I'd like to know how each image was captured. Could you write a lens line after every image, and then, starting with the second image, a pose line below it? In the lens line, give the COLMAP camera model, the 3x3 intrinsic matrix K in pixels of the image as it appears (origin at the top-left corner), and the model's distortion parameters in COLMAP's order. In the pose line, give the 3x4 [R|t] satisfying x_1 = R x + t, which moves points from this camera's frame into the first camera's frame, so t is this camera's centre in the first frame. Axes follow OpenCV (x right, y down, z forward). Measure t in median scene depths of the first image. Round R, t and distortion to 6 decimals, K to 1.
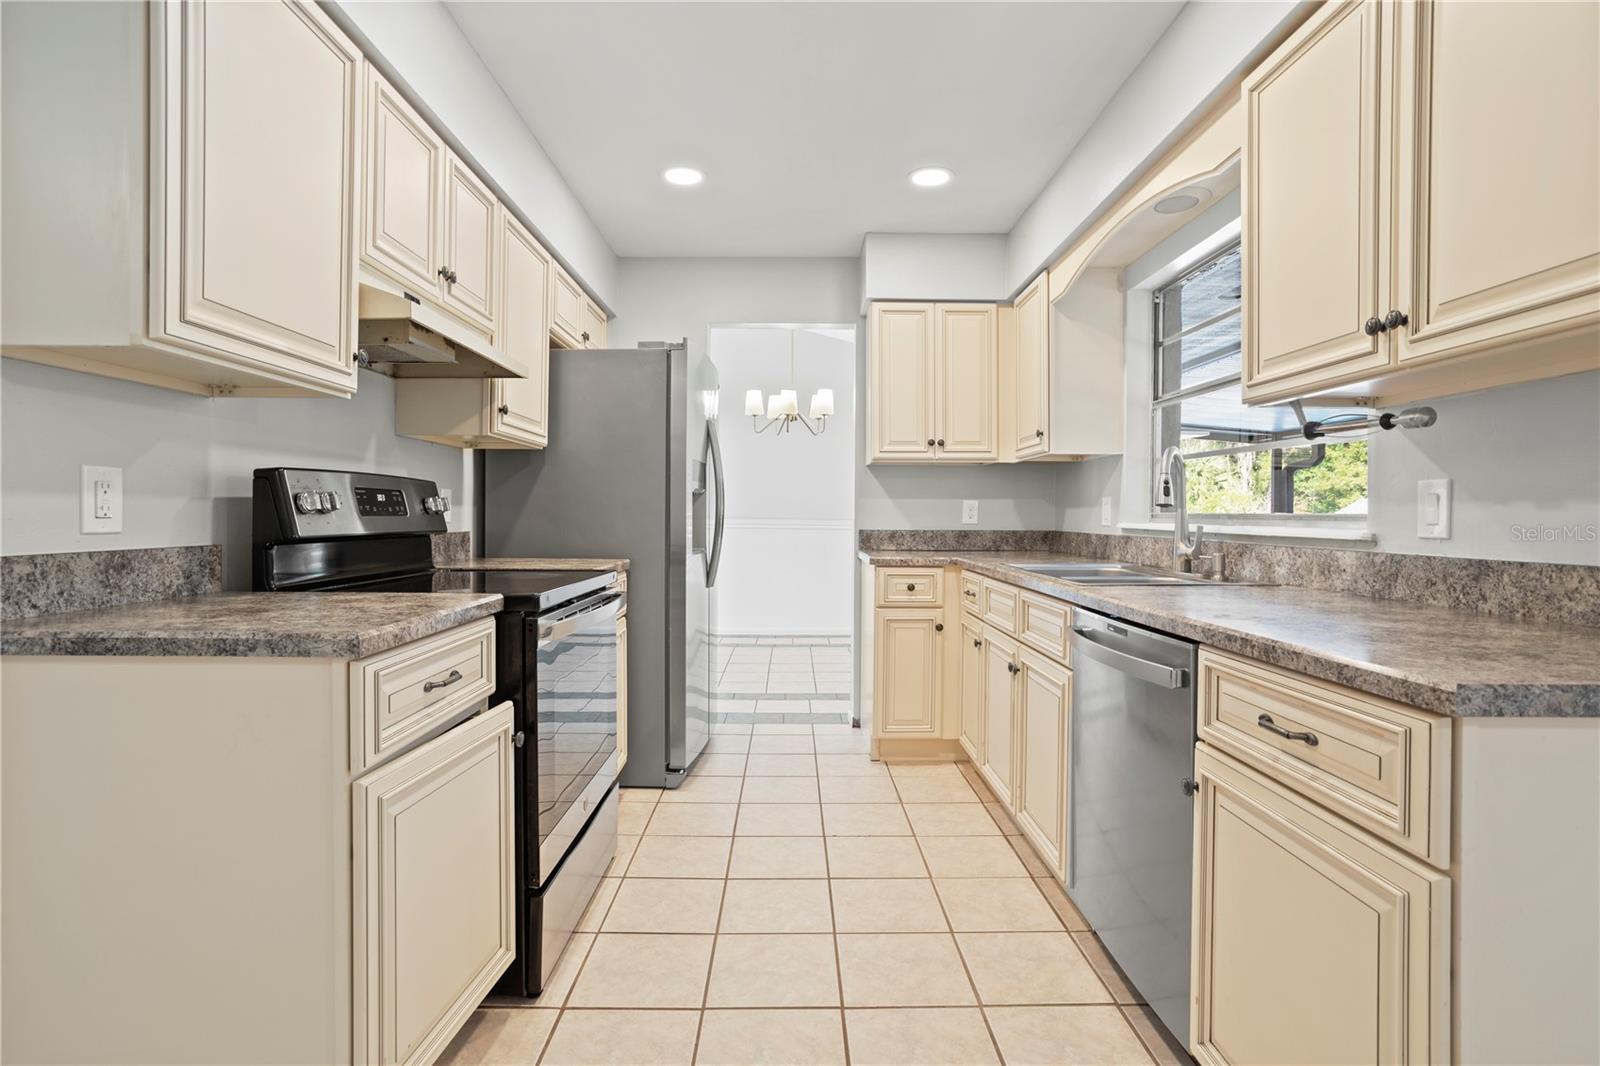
lens RADIAL K [[778.0, 0, 804.2], [0, 778.0, 526.9], [0, 0, 1]] dist [-0.027312, 0.009080]
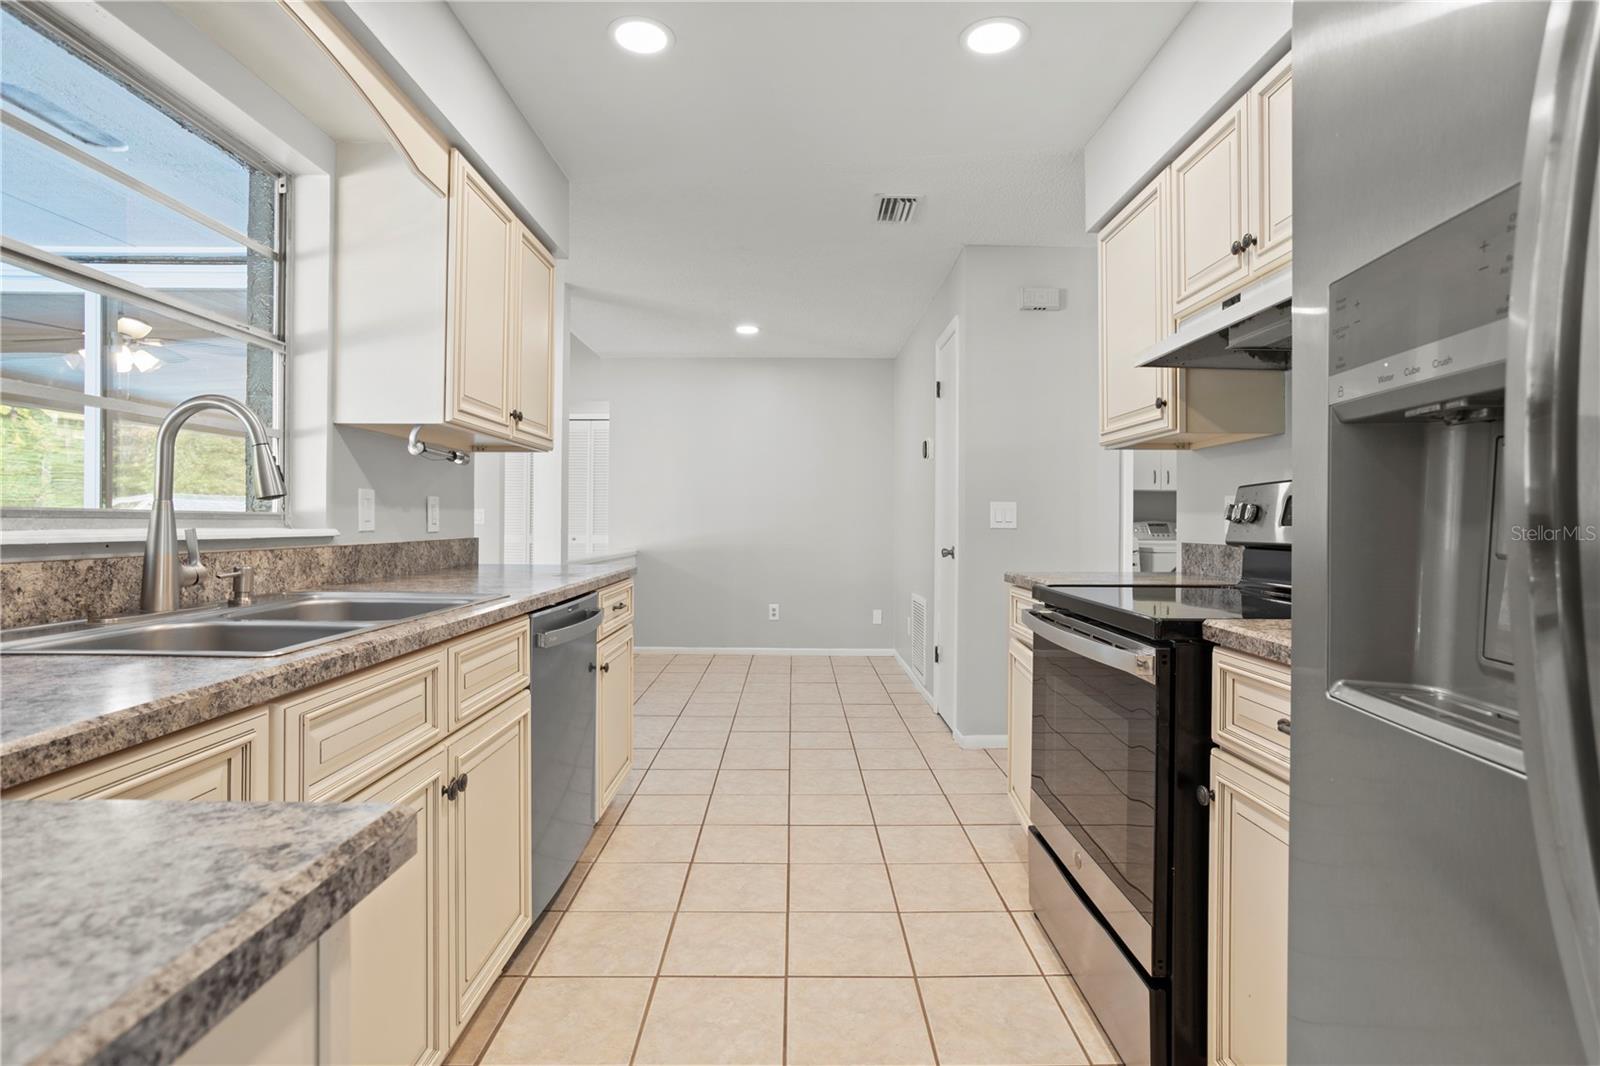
lens RADIAL K [[778.0, 0, 798.6], [0, 778.0, 529.7], [0, 0, 1]] dist [-0.027312, 0.009080]
pose [[-0.999659, -0.009341, -0.024391, 0.057772], [-0.009583, 0.999906, 0.009808, -0.005431], [0.024298, 0.010039, -0.999654, 1.209091]]
